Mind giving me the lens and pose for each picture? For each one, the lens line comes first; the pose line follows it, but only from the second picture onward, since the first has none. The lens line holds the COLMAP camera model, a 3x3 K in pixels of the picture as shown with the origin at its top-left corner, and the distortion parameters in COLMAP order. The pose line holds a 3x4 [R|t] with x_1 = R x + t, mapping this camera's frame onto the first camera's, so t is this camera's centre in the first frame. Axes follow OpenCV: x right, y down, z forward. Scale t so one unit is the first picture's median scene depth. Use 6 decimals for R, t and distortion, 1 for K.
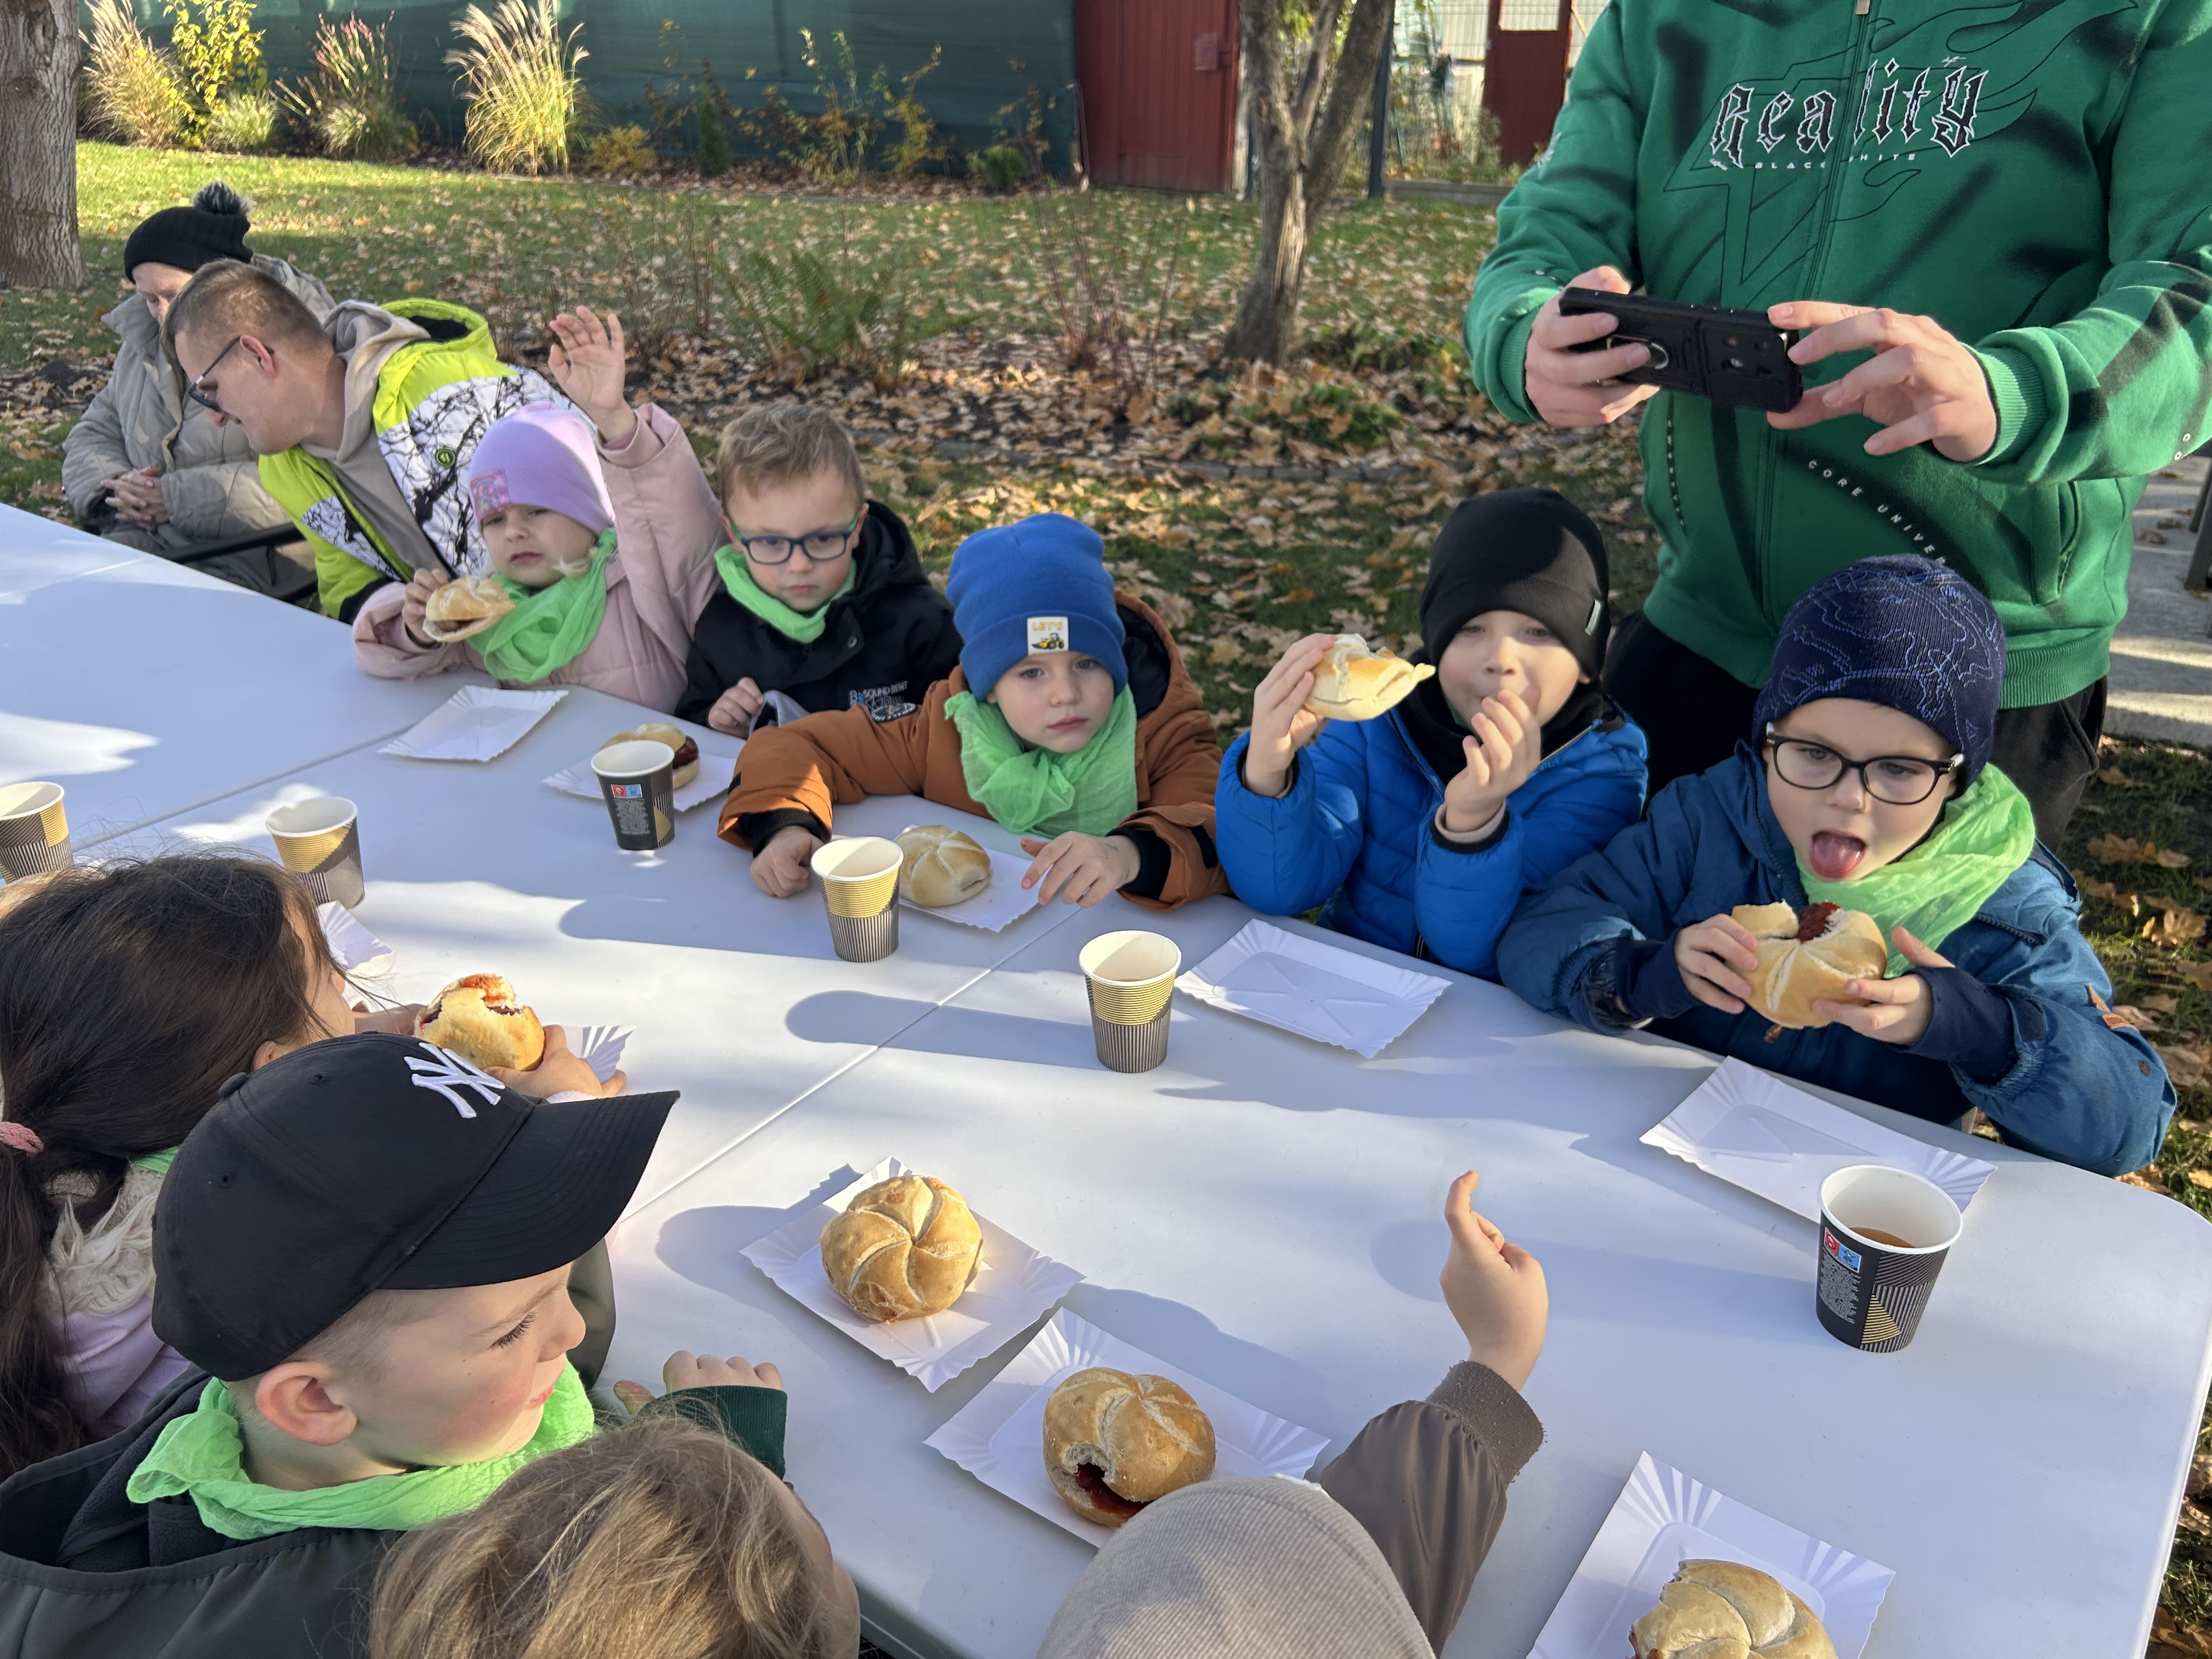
lens RADIAL K [[1661.0, 0, 1028.8], [0, 1661.0, 775.5], [0, 0, 1]] dist [0.044483, -0.047788]
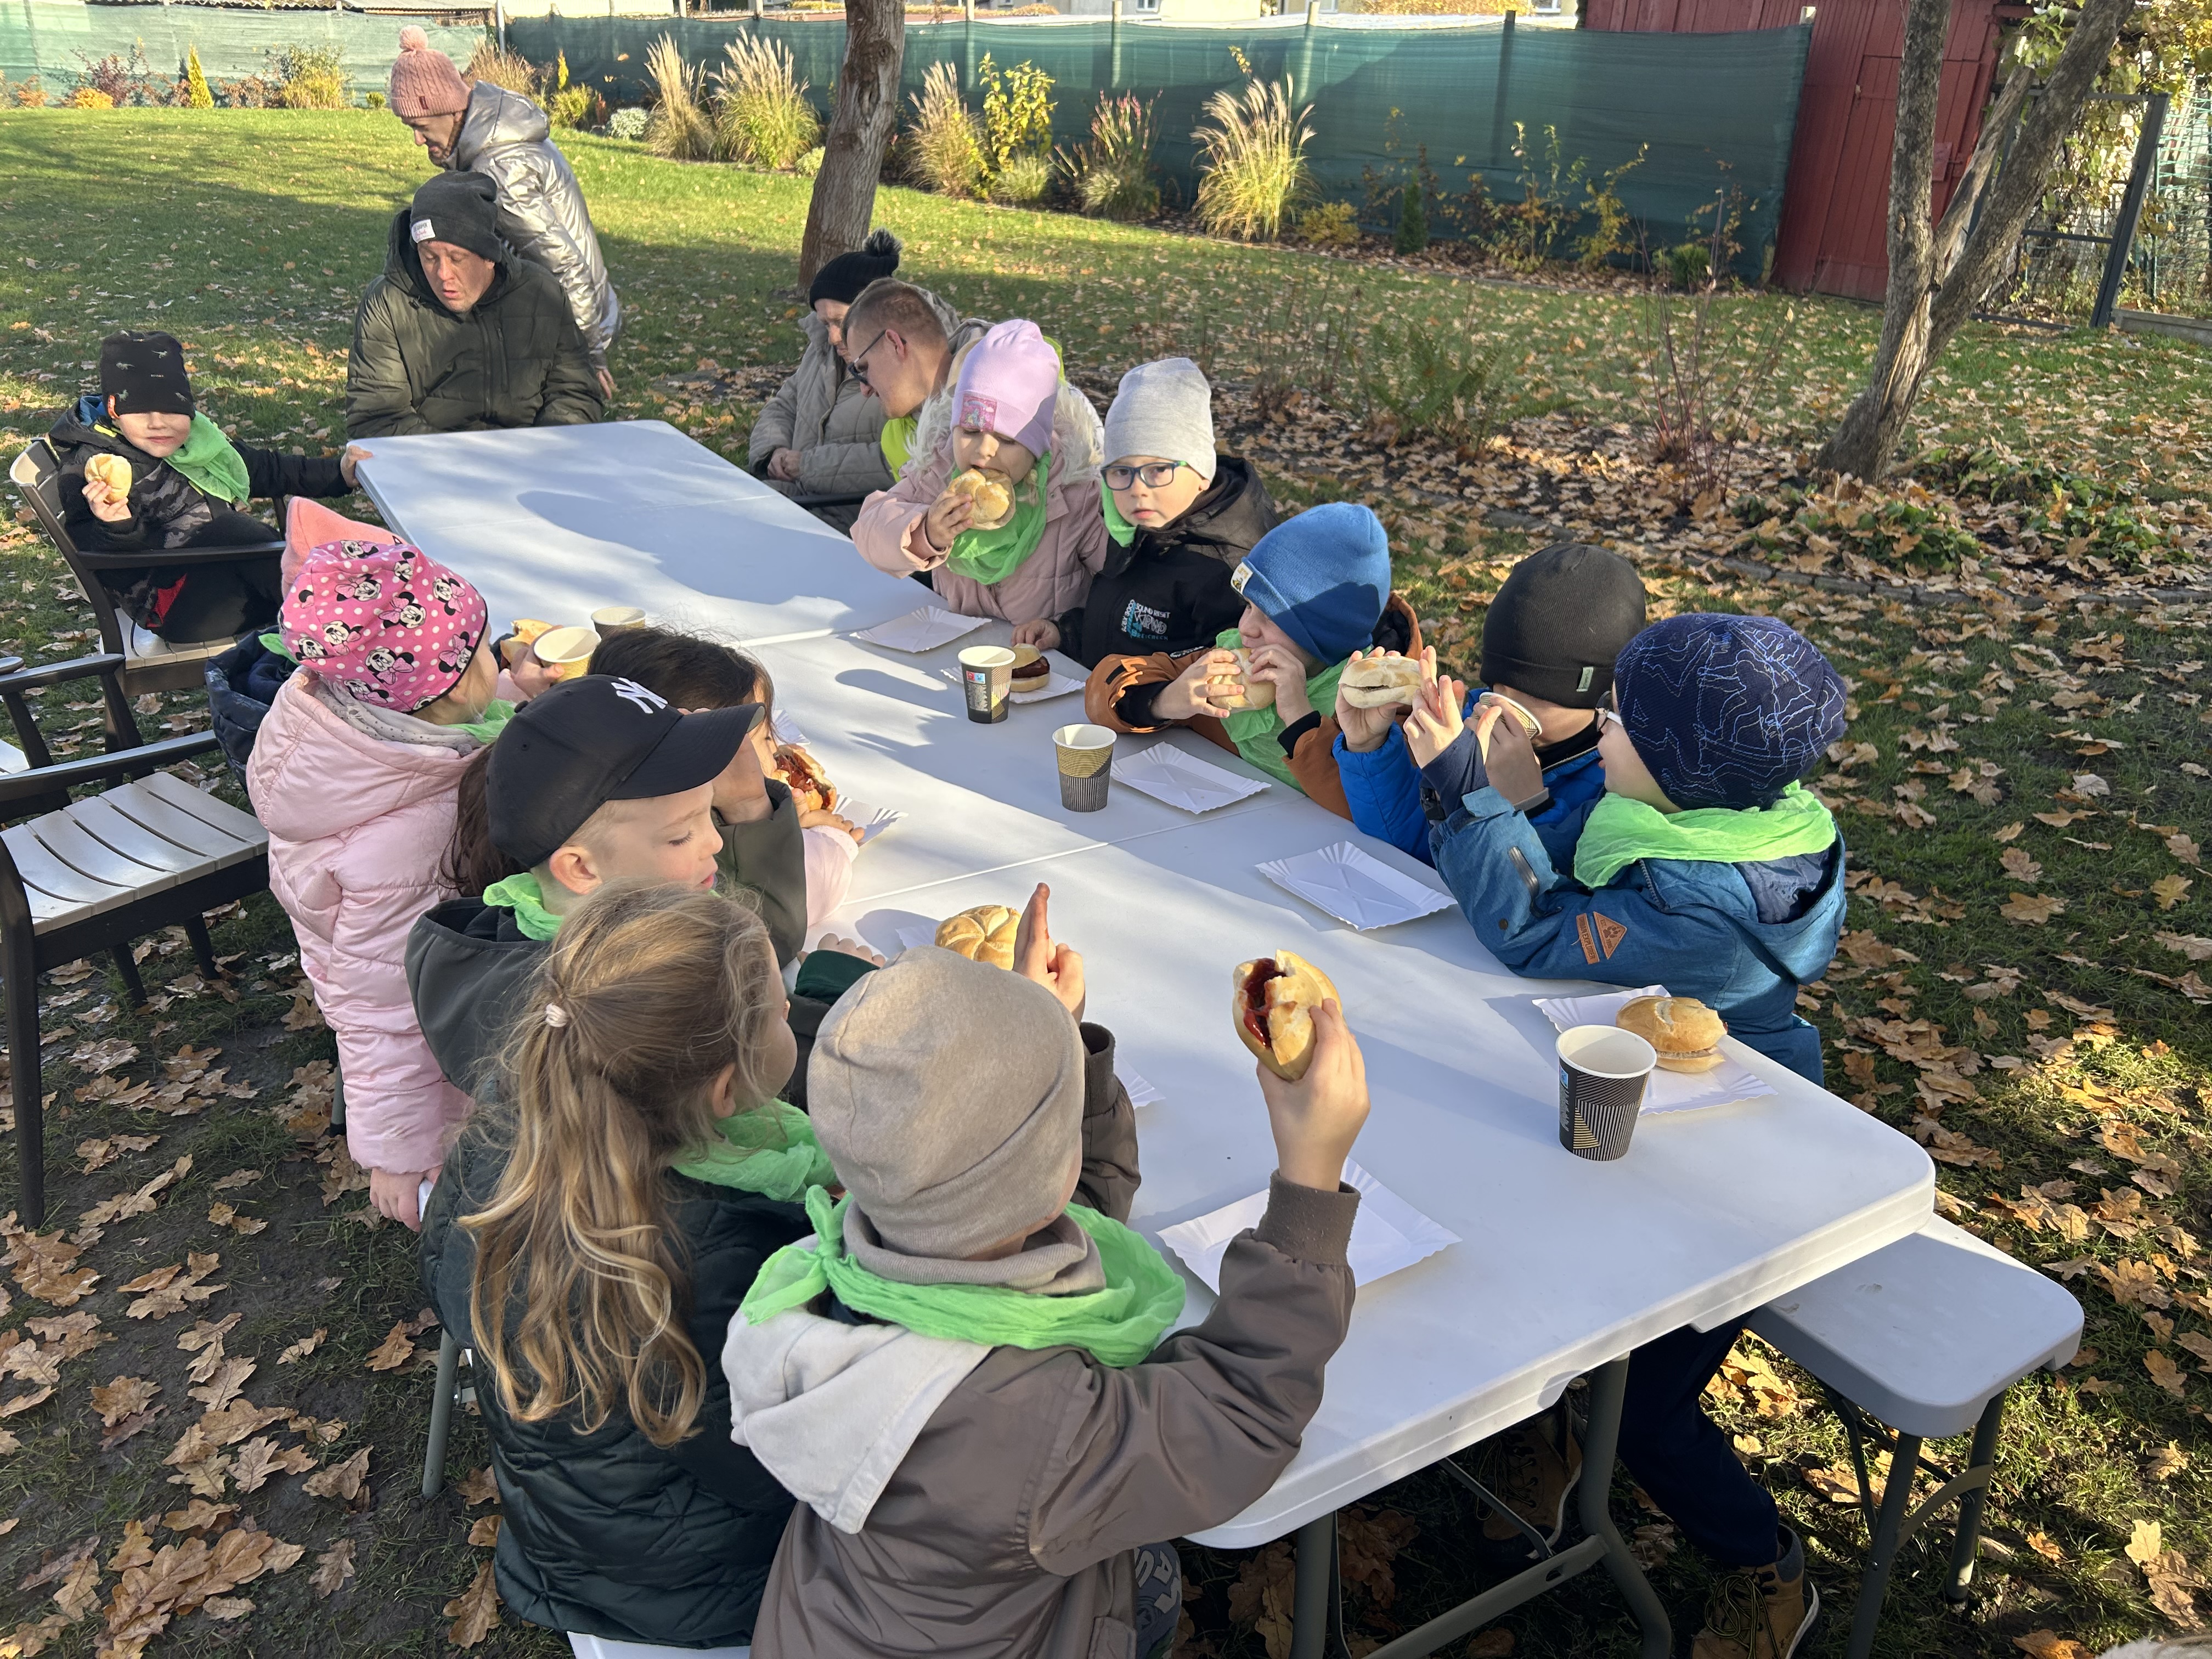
lens RADIAL K [[1661.0, 0, 1093.9], [0, 1661.0, 813.3], [0, 0, 1]] dist [0.044483, -0.047788]
pose [[0.919869, 0.190178, -0.343034, 0.093566], [-0.197136, 0.980264, 0.014824, 0.021282], [0.339083, 0.053988, 0.939206, -0.072360]]
